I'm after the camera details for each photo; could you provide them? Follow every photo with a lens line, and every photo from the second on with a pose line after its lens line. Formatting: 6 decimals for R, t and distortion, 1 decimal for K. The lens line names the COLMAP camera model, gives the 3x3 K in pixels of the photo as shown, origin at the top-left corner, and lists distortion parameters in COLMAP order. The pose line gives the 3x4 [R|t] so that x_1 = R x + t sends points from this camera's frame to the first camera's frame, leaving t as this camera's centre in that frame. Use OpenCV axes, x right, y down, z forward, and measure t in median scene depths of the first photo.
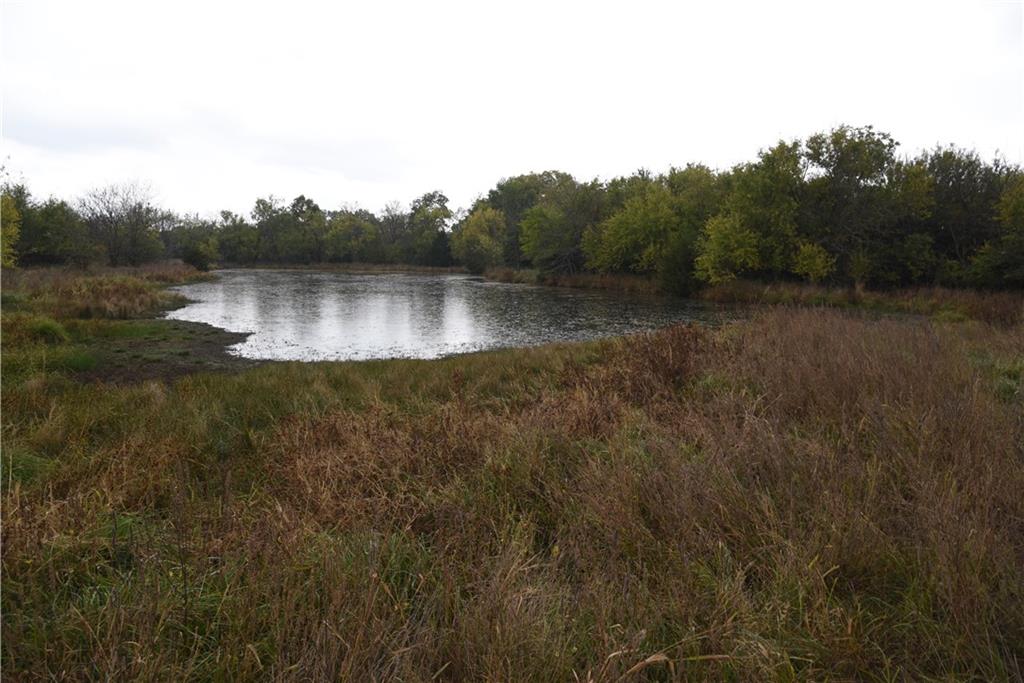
lens RADIAL K [[687.5, 0, 525.3], [0, 687.5, 342.0], [0, 0, 1]] dist [-0.126494, 0.065974]
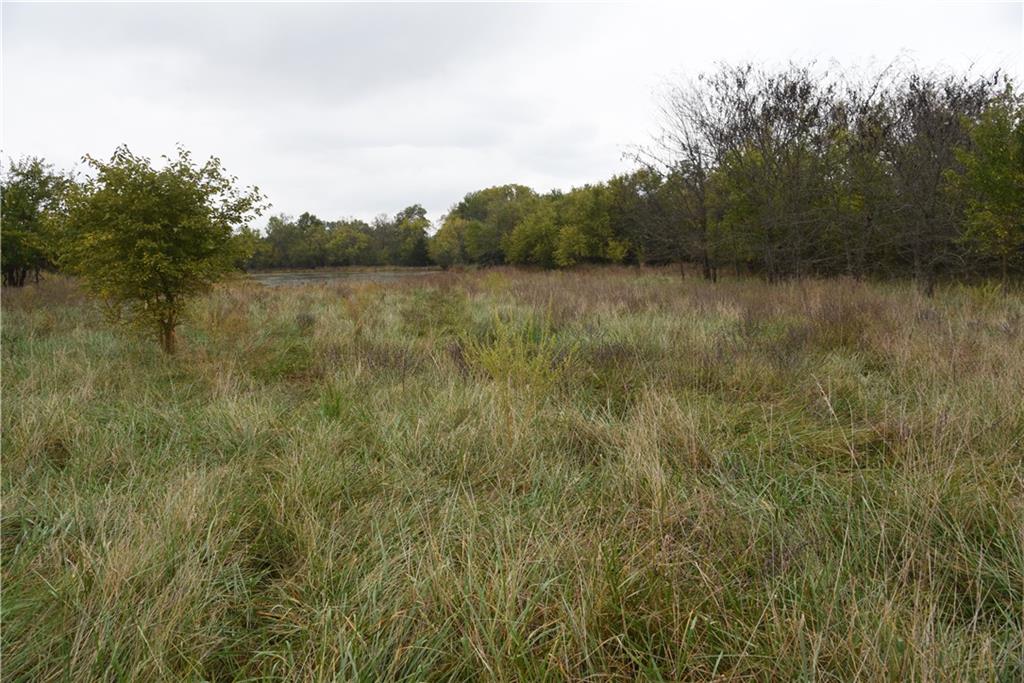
lens RADIAL K [[687.5, 0, 525.3], [0, 687.5, 342.0], [0, 0, 1]] dist [-0.126494, 0.065974]
pose [[0.999350, -0.036022, -0.001386, 0.059589], [0.036022, 0.999351, 0.000269, 0.031777], [0.001375, -0.000318, 0.999999, -0.229090]]
